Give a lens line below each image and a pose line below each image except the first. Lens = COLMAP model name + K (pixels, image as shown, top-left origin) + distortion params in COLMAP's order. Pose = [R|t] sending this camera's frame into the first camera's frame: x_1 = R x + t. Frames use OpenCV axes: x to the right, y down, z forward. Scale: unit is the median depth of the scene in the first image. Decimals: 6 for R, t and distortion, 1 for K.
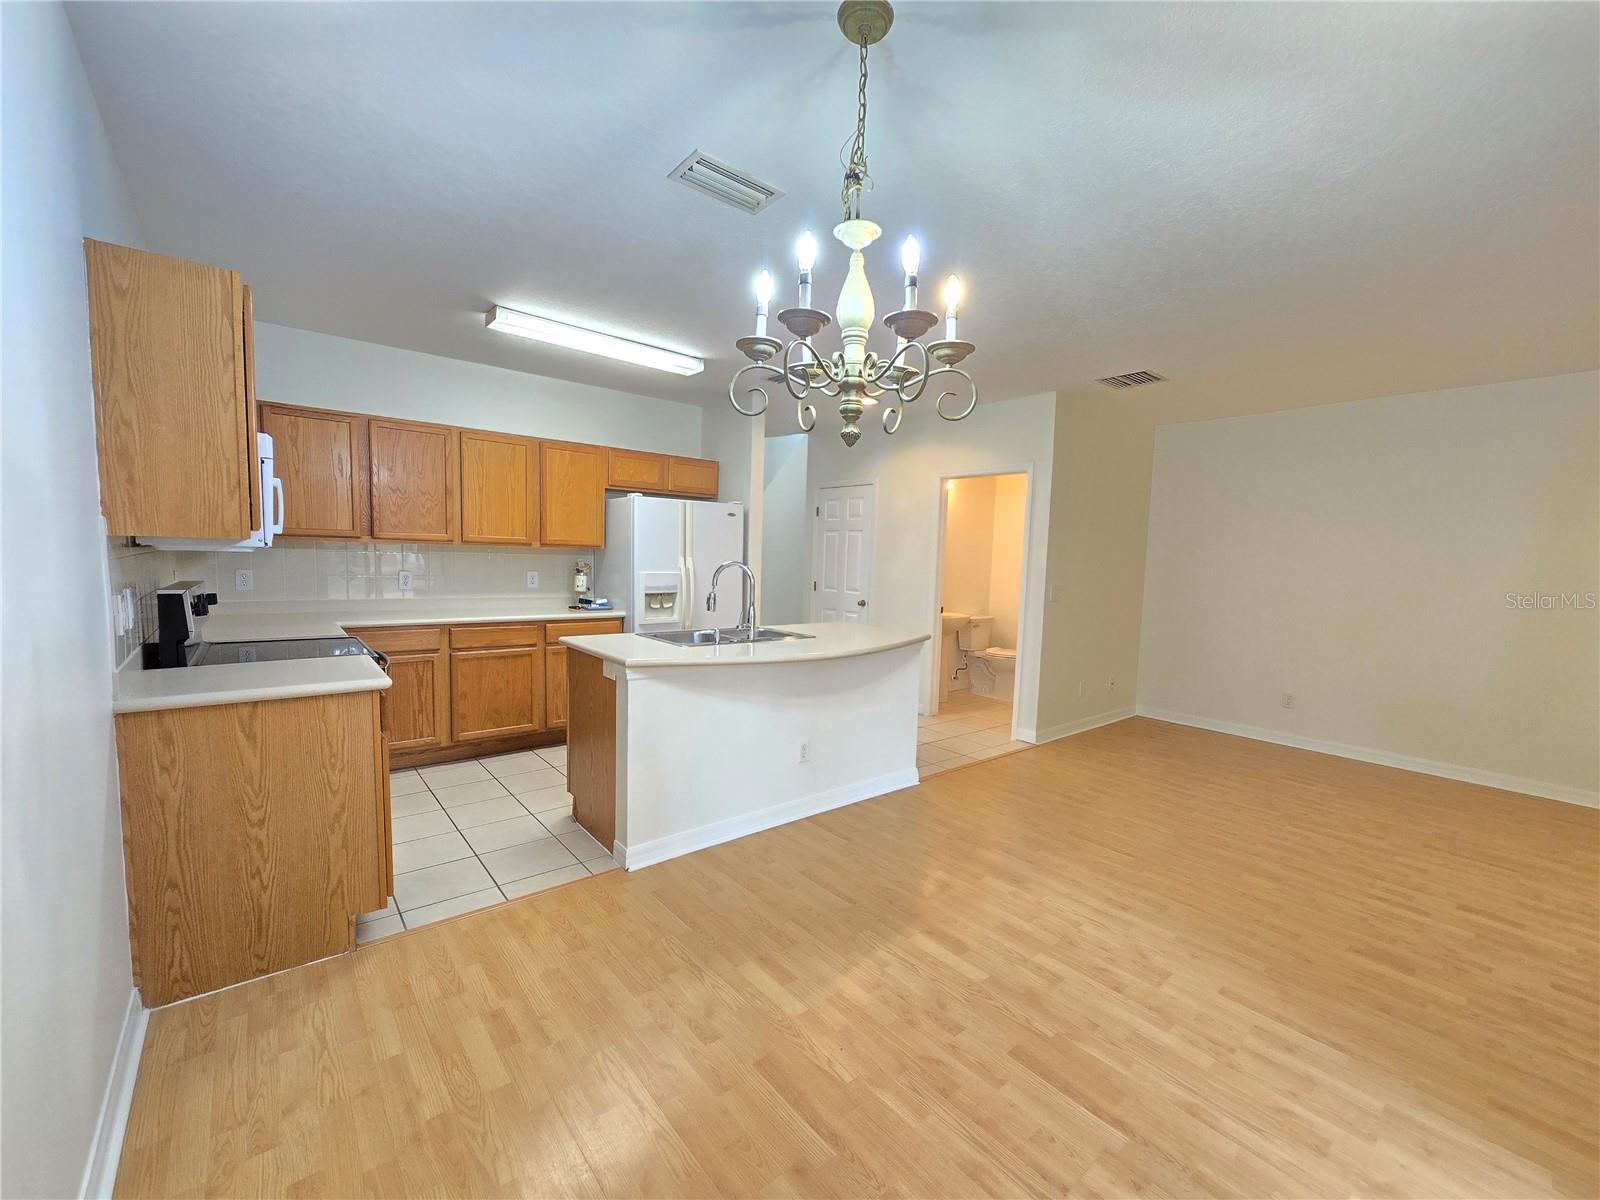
lens RADIAL K [[653.0, 0, 814.6], [0, 653.0, 609.4], [0, 0, 1]] dist [-0.004341, 0.000082]
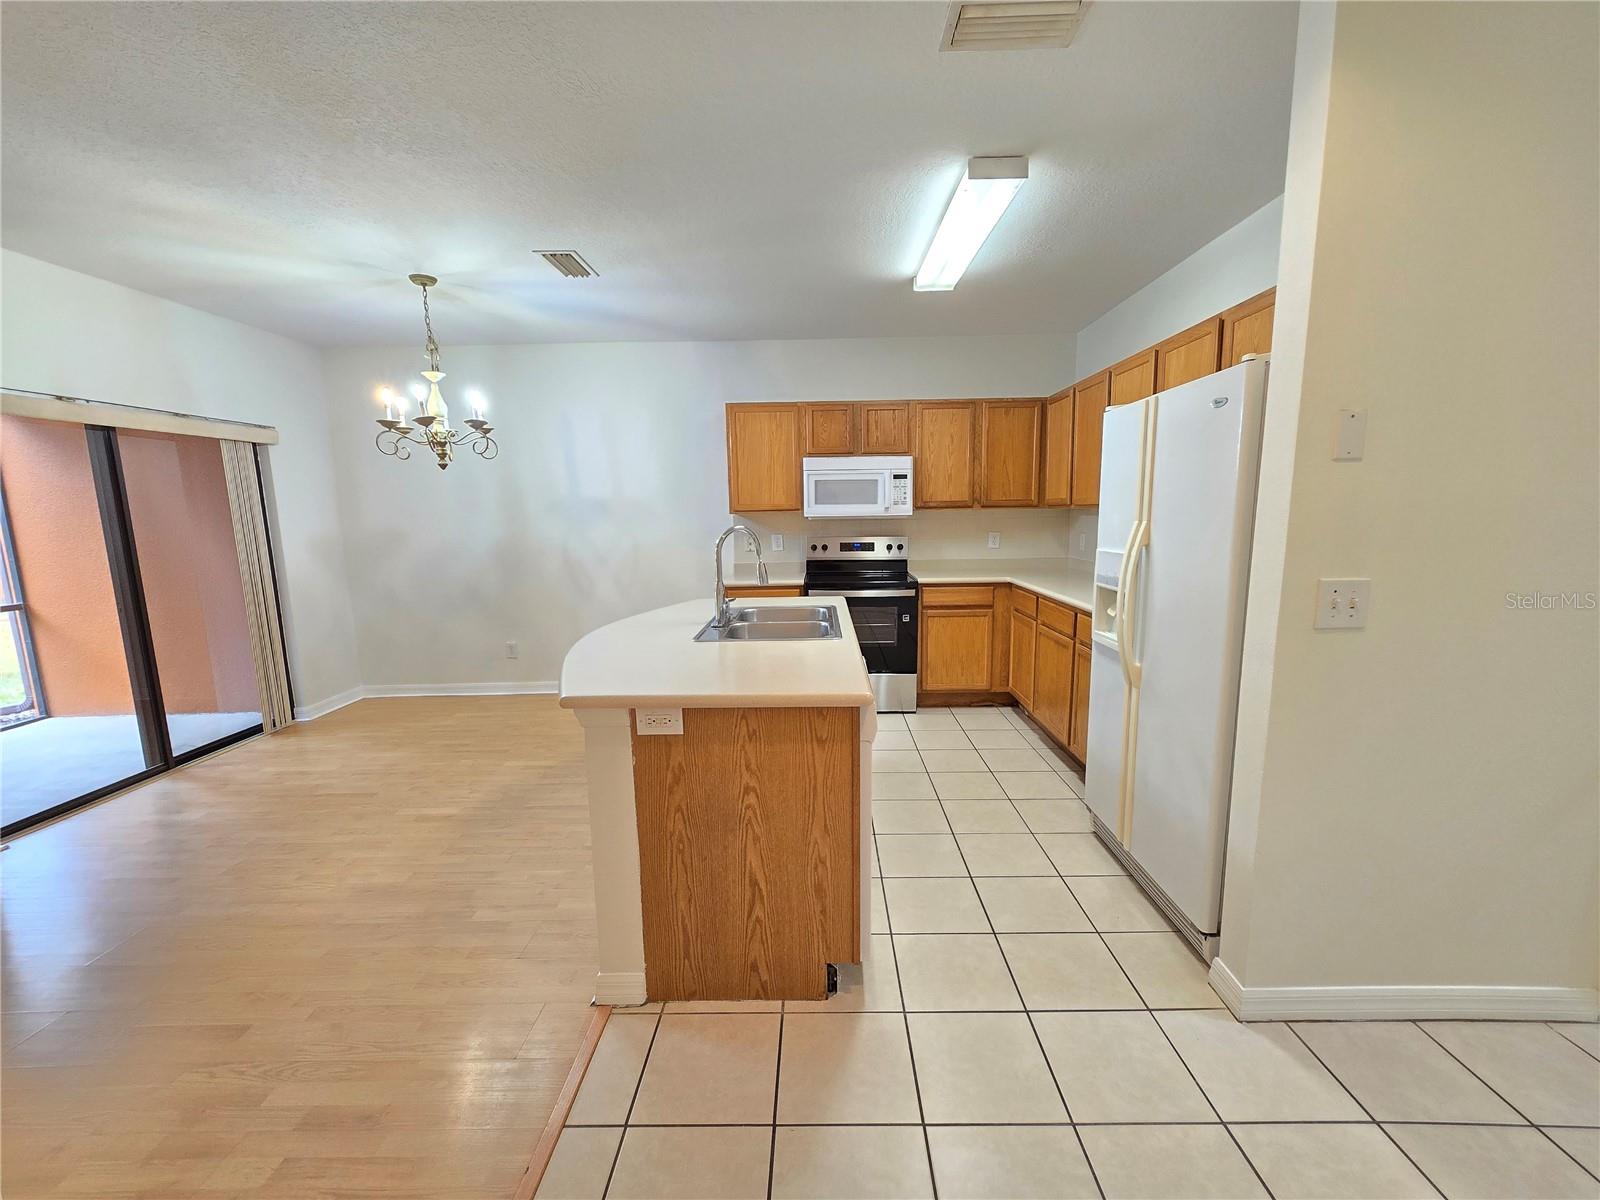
lens RADIAL K [[653.0, 0, 814.6], [0, 653.0, 609.4], [0, 0, 1]] dist [-0.004341, 0.000082]
pose [[-0.643635, 0.097969, -0.759037, 0.448697], [-0.066774, 0.980803, 0.183214, -0.126997], [0.762414, 0.168607, -0.624737, 1.582880]]
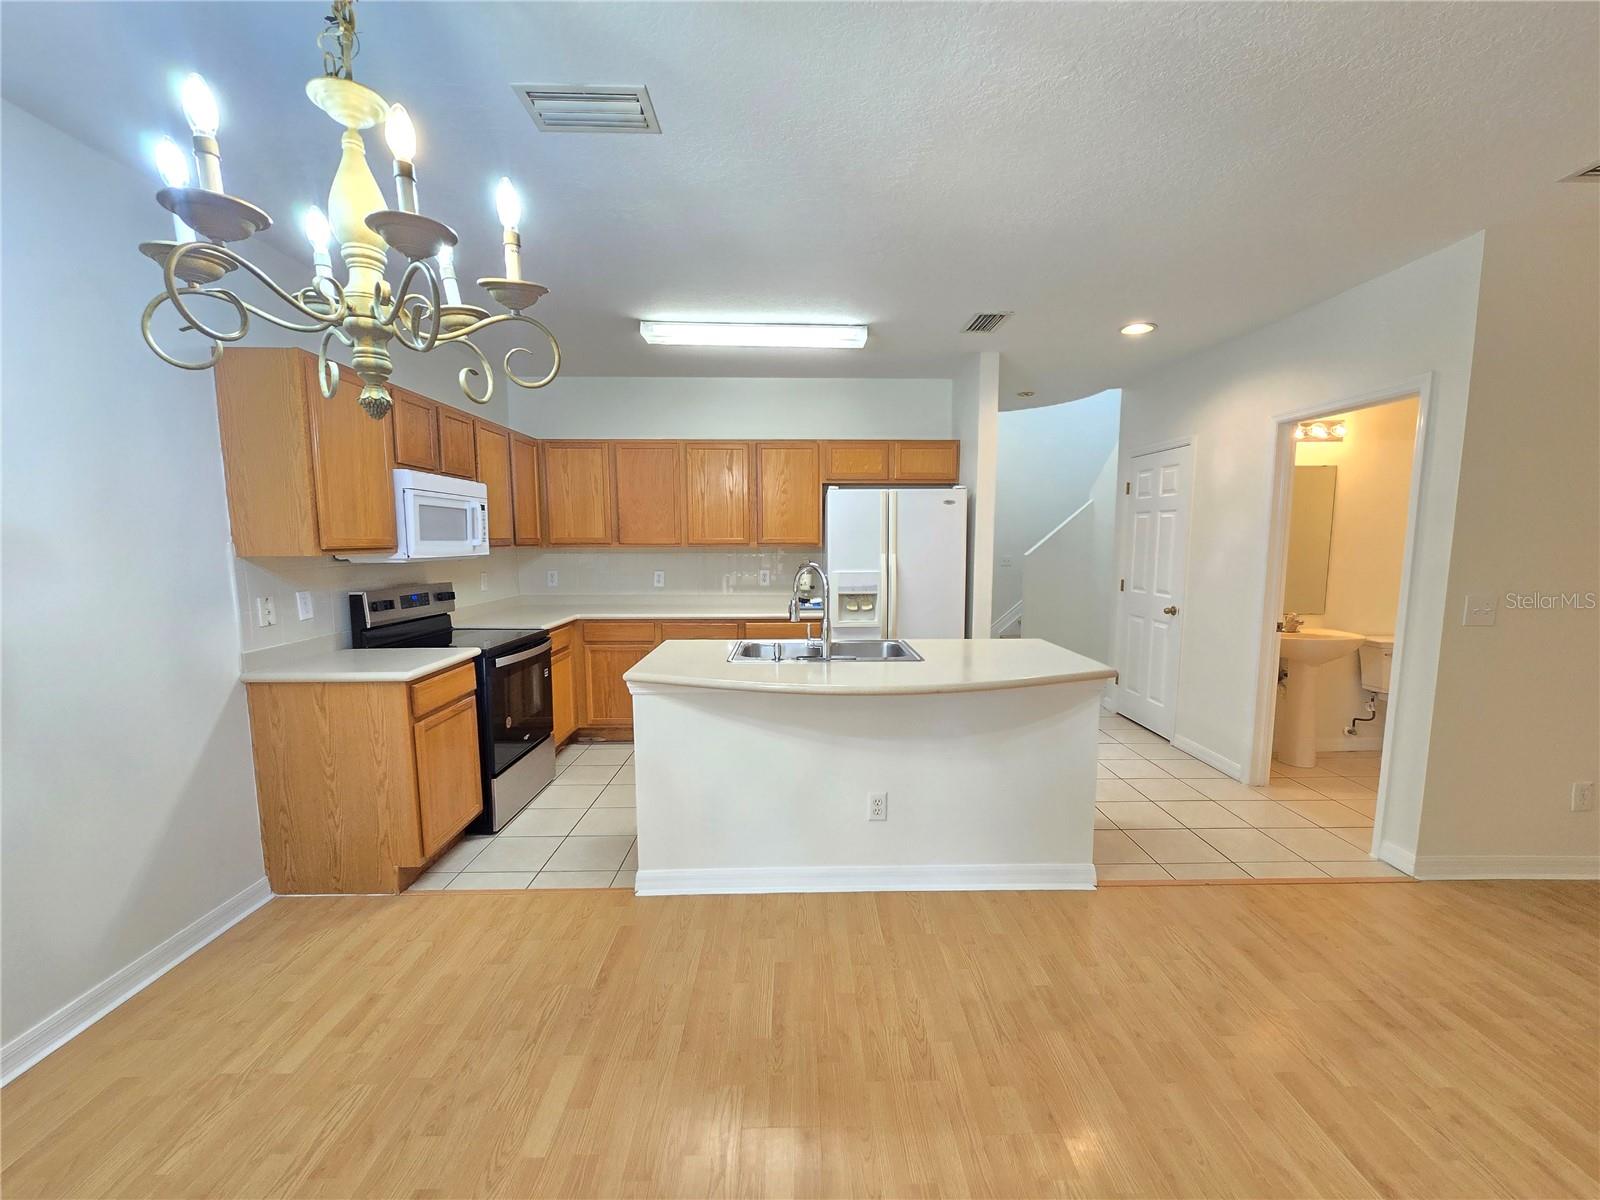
lens RADIAL K [[653.0, 0, 814.6], [0, 653.0, 609.4], [0, 0, 1]] dist [-0.004341, 0.000082]
pose [[0.780966, 0.038014, -0.623415, 0.397769], [-0.027344, 0.999270, 0.026678, -0.036157], [0.623974, -0.003788, 0.781436, 0.344269]]
